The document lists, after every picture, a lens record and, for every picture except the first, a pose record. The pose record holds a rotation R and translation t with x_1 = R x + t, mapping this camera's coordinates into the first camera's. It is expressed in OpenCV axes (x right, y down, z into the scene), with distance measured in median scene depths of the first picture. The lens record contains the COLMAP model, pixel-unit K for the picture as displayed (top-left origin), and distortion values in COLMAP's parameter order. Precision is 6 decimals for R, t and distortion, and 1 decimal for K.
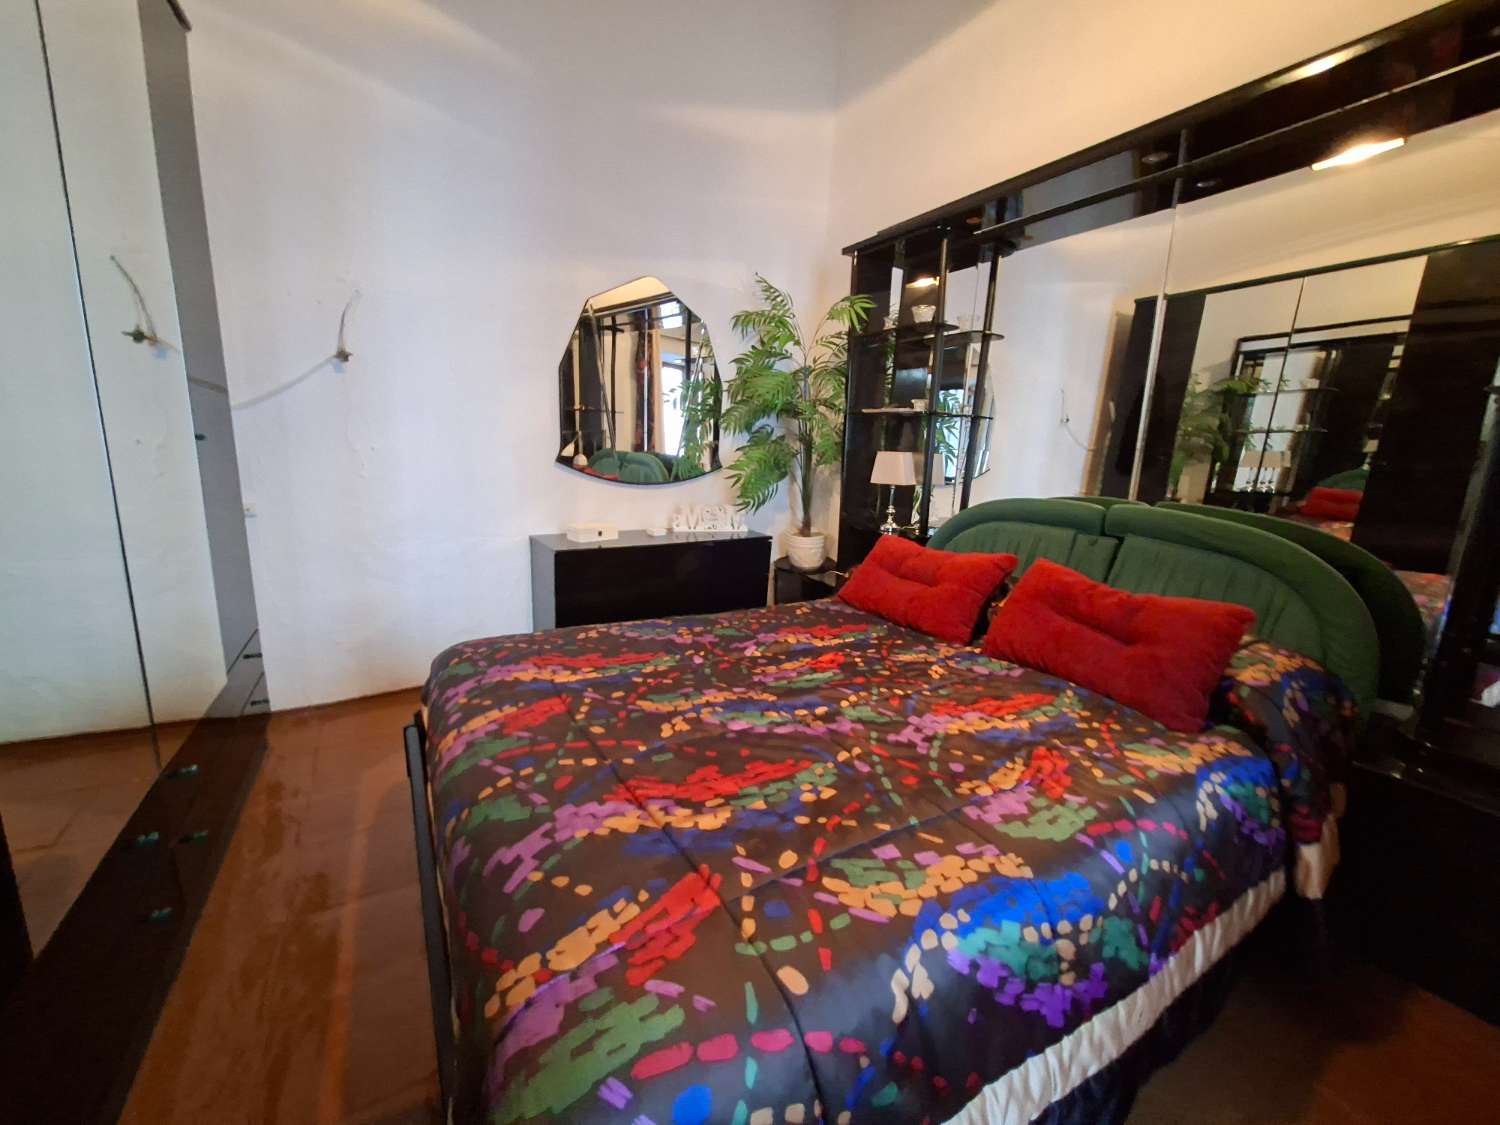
lens RADIAL K [[596.4, 0, 747.6], [0, 596.4, 563.8], [0, 0, 1]] dist [-0.001825, 0.000462]
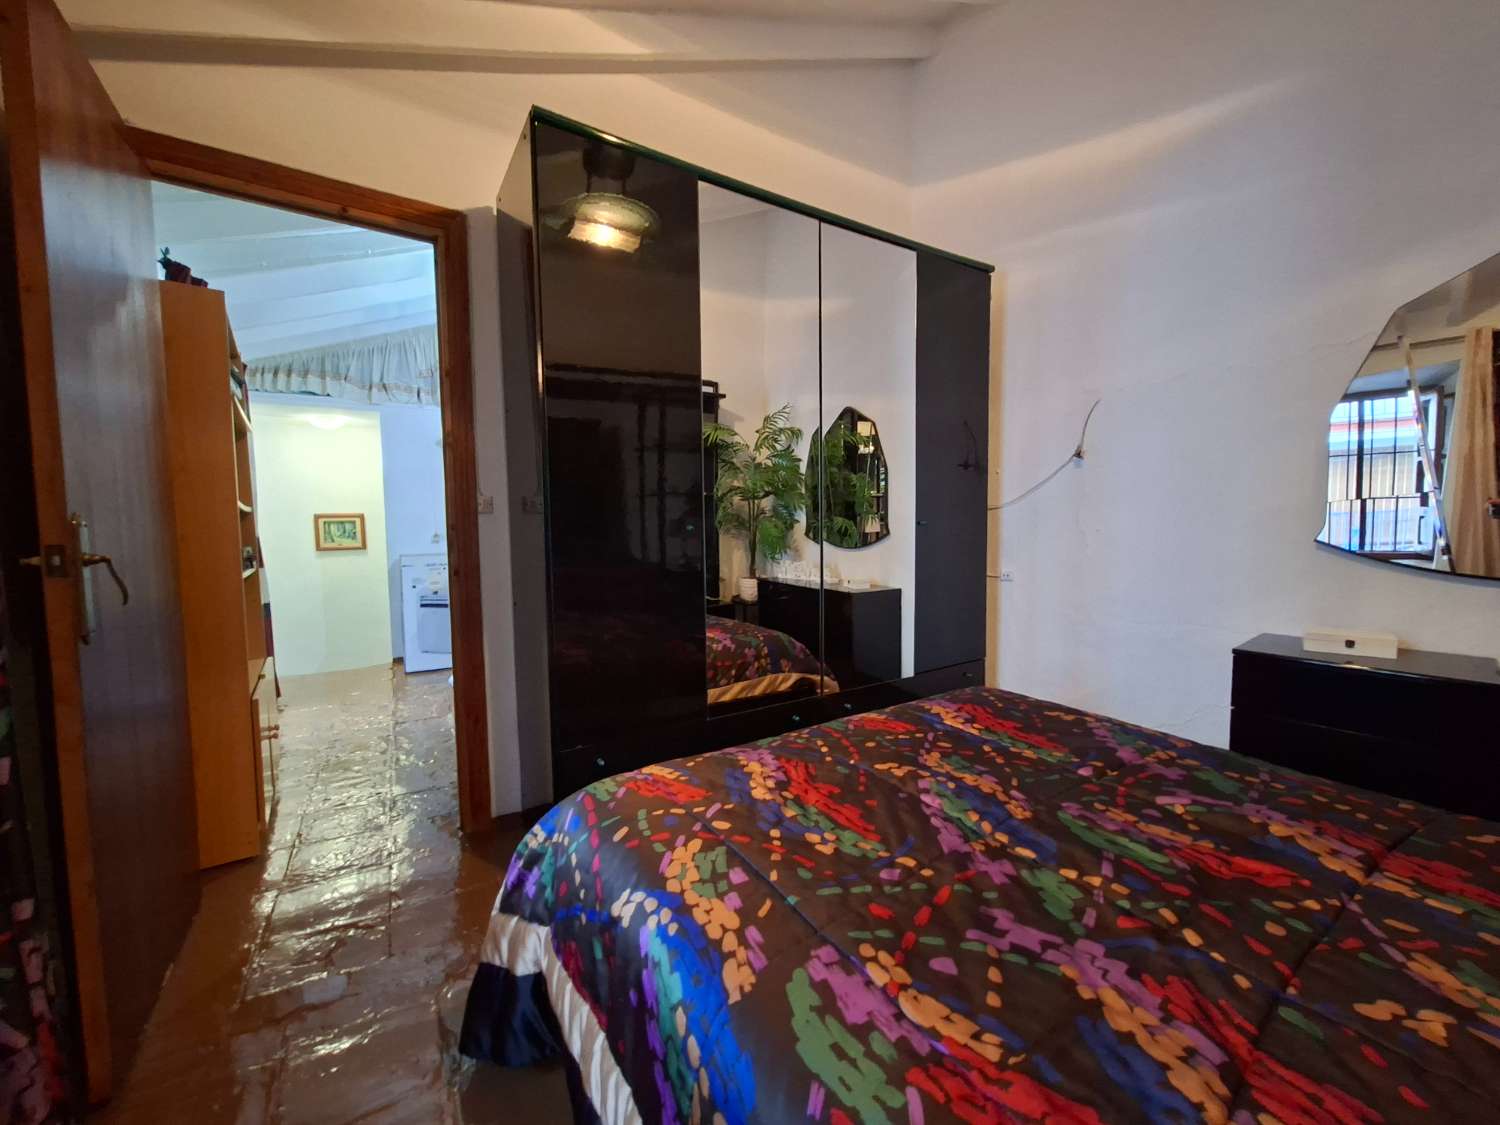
lens RADIAL K [[597.1, 0, 752.5], [0, 597.1, 565.0], [0, 0, 1]] dist [0.000590, 0.000613]
pose [[0.020809, 0.024846, -0.999475, 0.881932], [-0.186448, 0.982250, 0.020536, -0.054700], [0.982244, 0.185923, 0.025072, 0.624460]]
